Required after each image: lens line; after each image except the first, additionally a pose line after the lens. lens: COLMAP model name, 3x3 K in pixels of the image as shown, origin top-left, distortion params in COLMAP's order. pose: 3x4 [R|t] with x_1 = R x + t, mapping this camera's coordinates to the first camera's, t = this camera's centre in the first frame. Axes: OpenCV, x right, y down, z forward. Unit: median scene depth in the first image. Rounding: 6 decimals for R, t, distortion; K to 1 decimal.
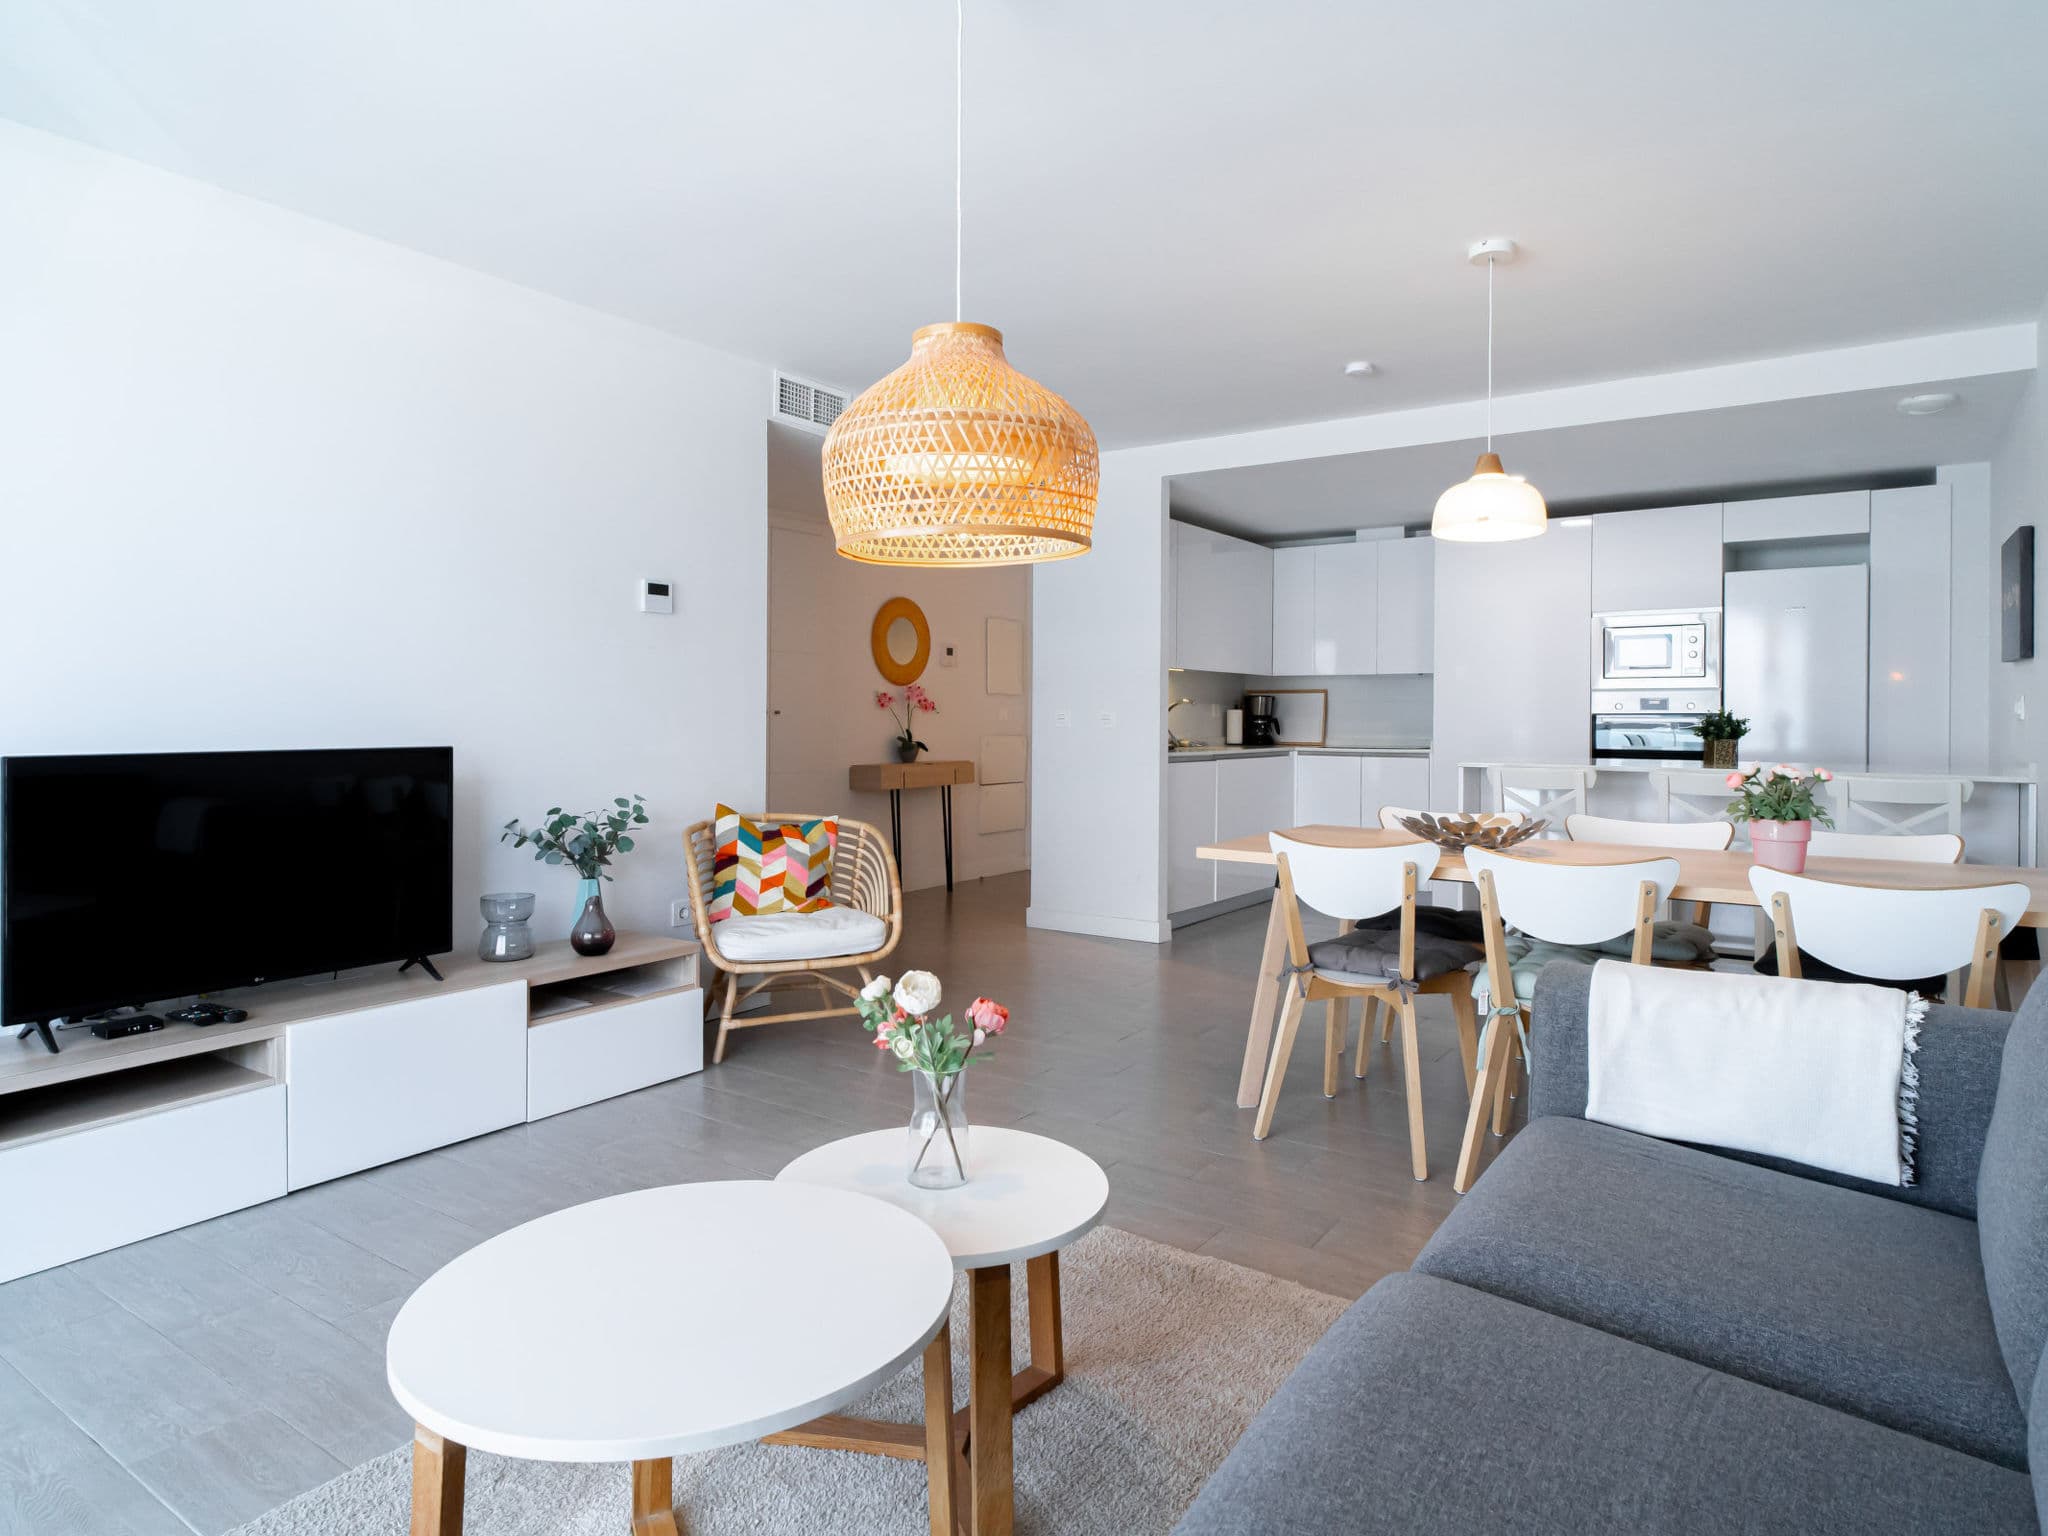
lens RADIAL K [[1198.6, 0, 1011.7], [0, 1198.6, 723.7], [0, 0, 1]] dist [0.002376, -0.000426]
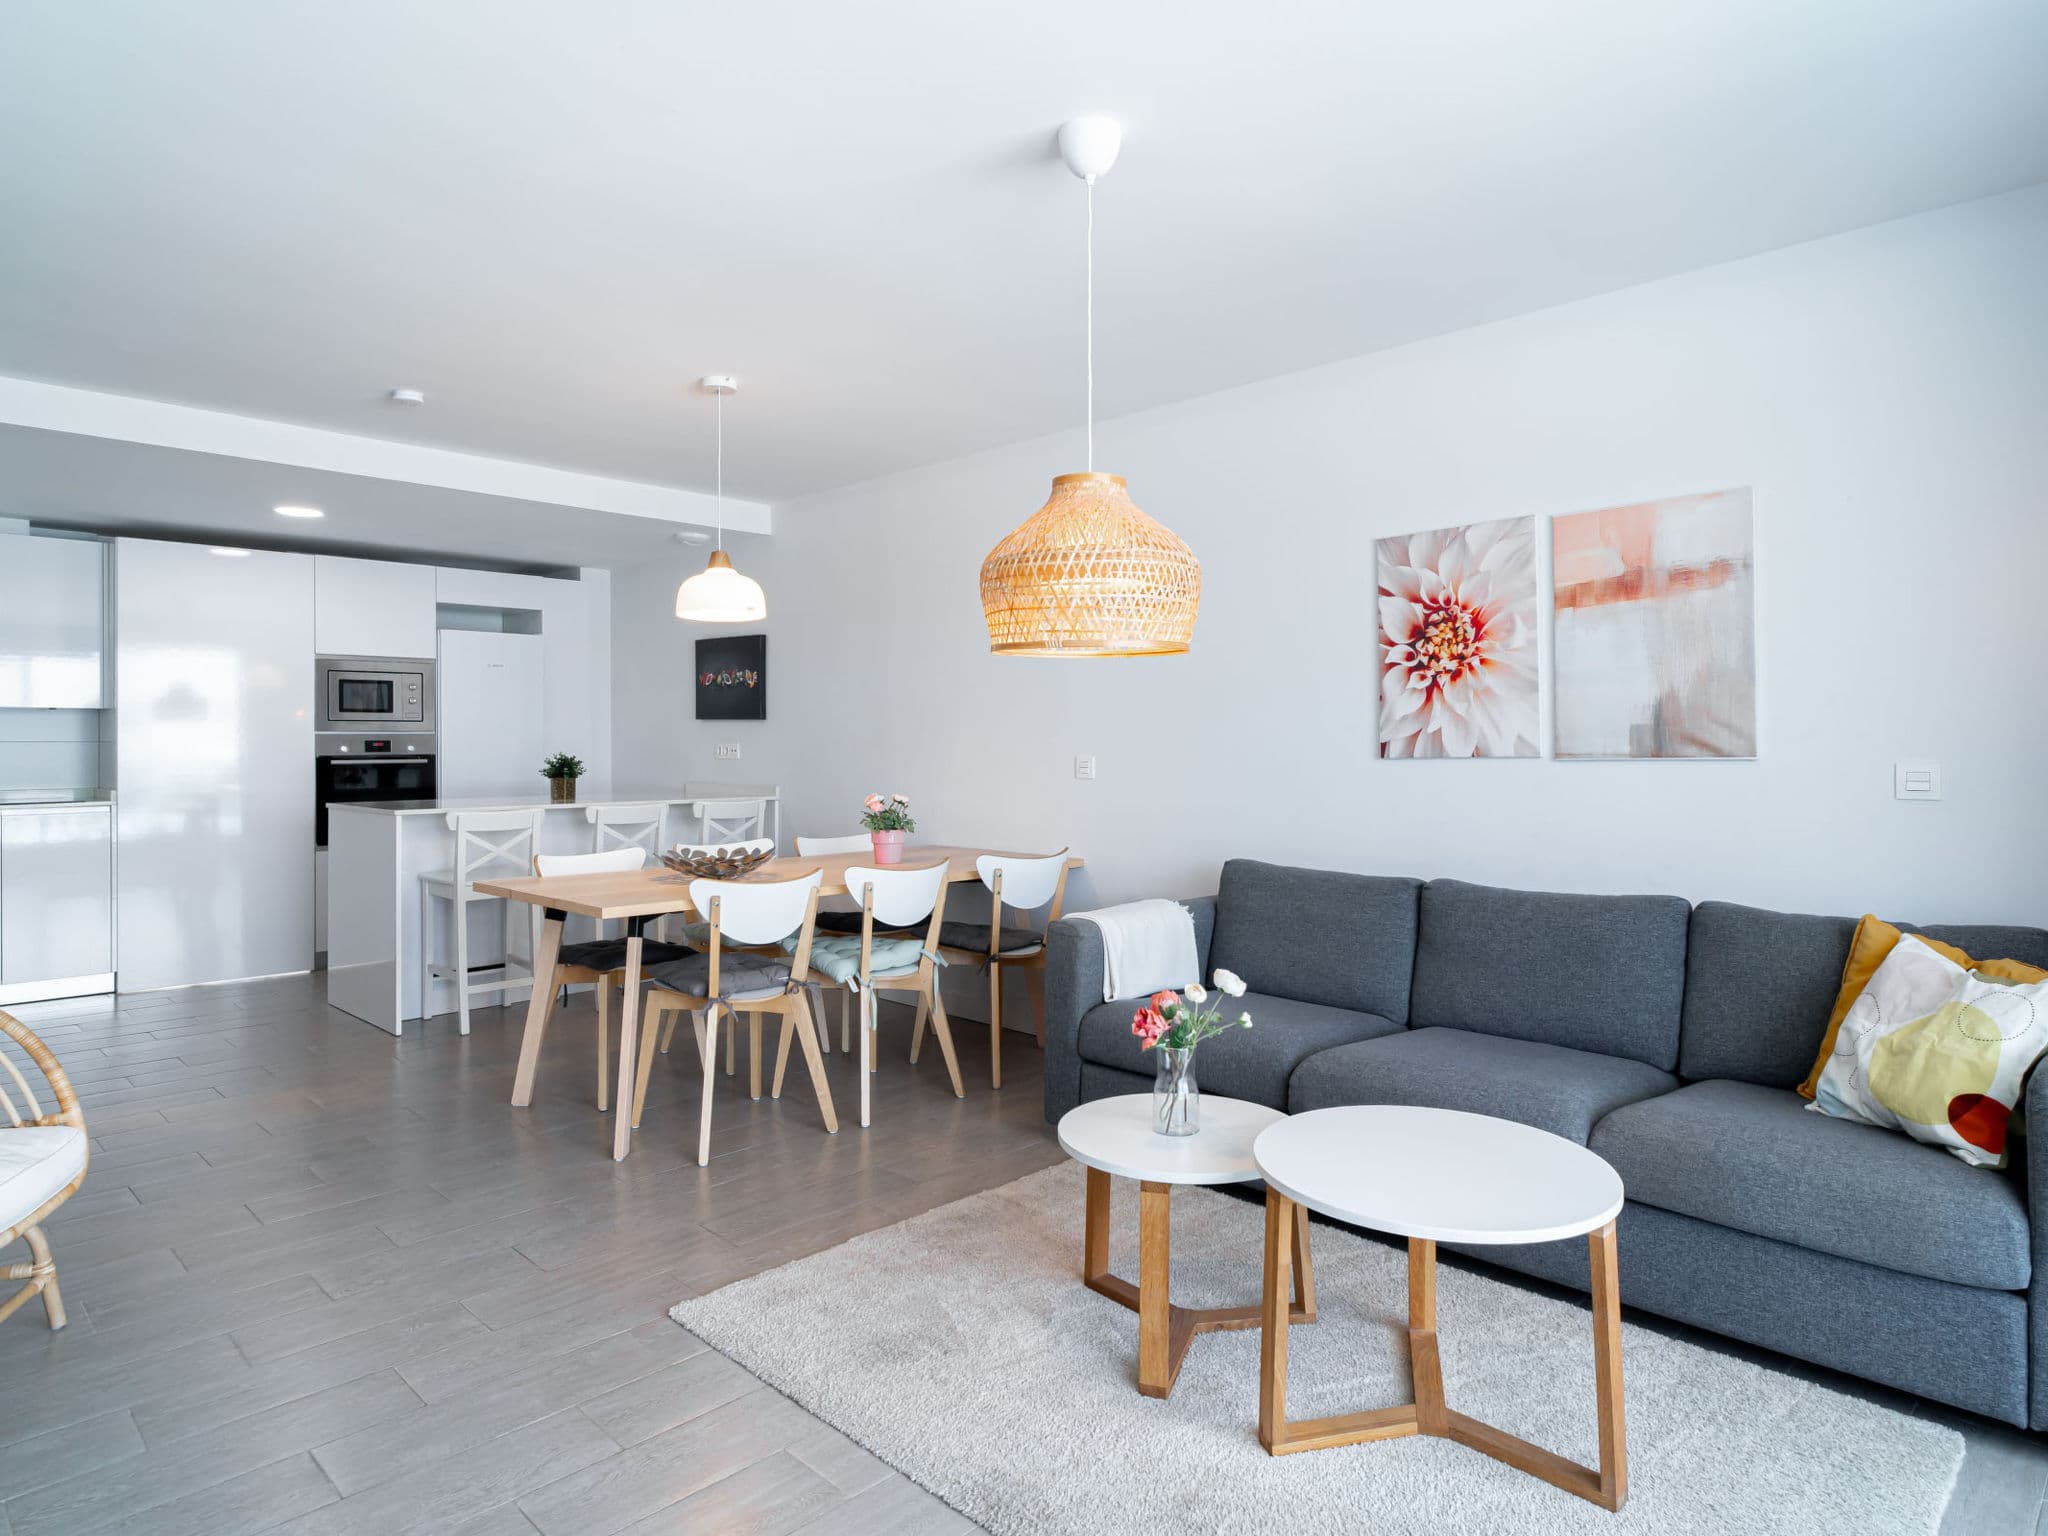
lens RADIAL K [[1171.5, 0, 1029.6], [0, 1171.5, 742.8], [0, 0, 1]] dist [-0.002738, -0.002784]
pose [[0.149230, -0.005060, 0.988790, -0.331638], [0.010882, 0.999935, 0.003474, -0.014242], [-0.988743, 0.010242, 0.149275, 0.238881]]
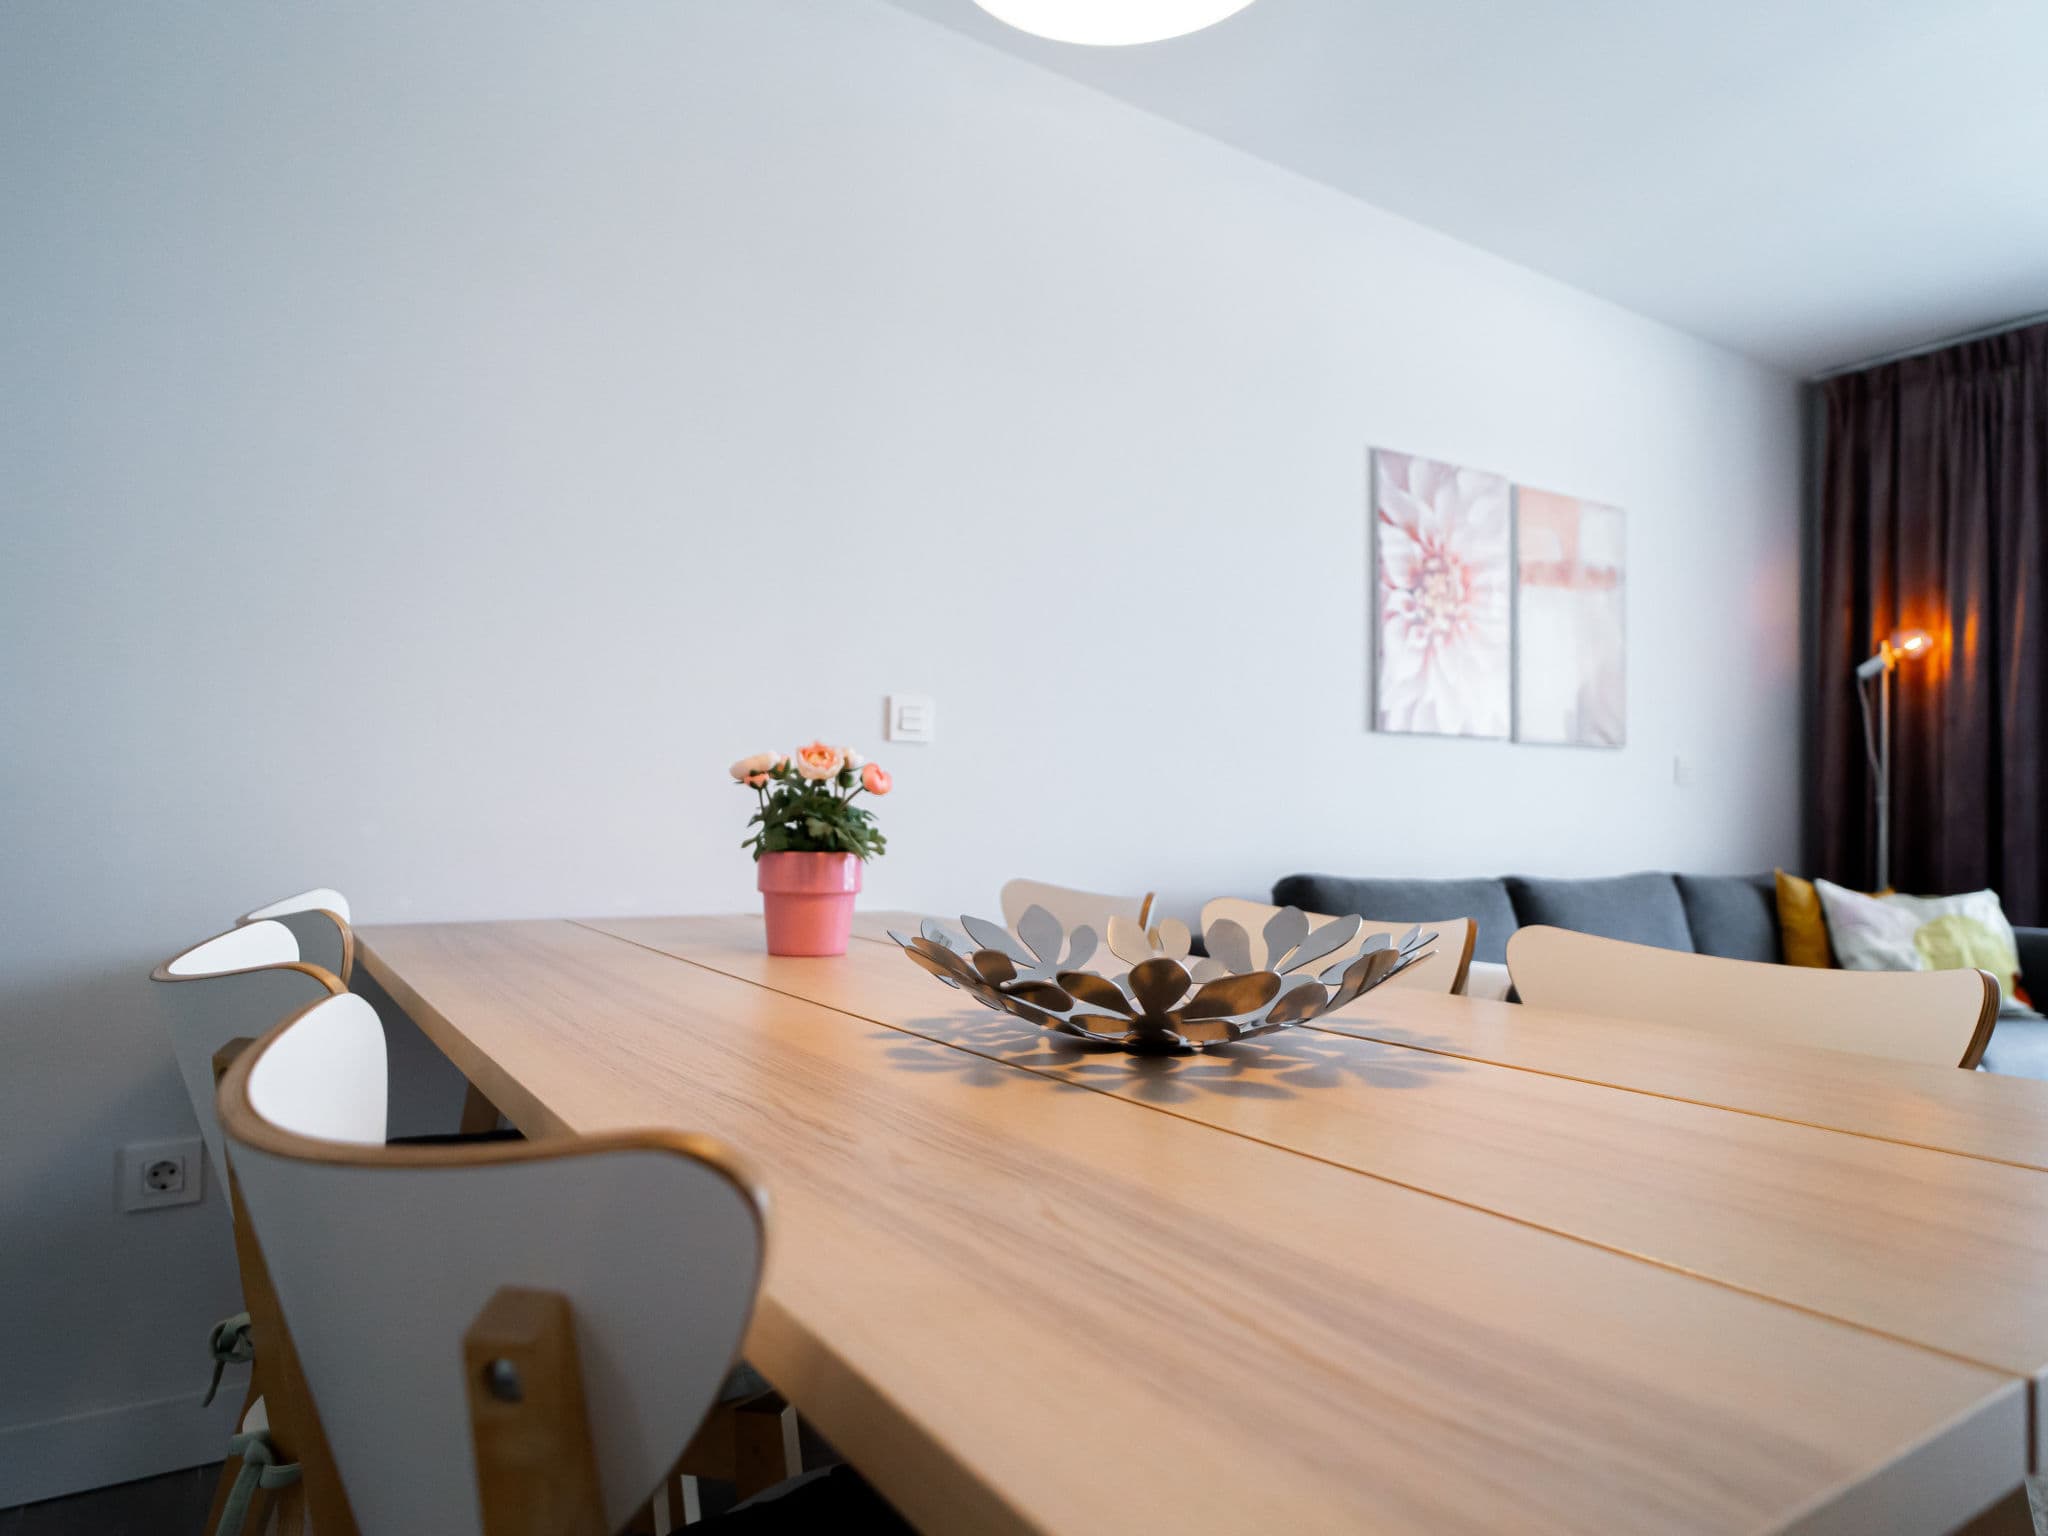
lens RADIAL K [[1251.3, 0, 1069.5], [0, 1251.3, 811.3], [0, 0, 1]] dist [0.000103, -0.000541]
pose [[-0.932791, -0.016504, 0.360039, 0.136886], [-0.017518, 0.999846, 0.000445, 0.023650], [-0.359991, -0.005892, -0.932937, 0.588849]]
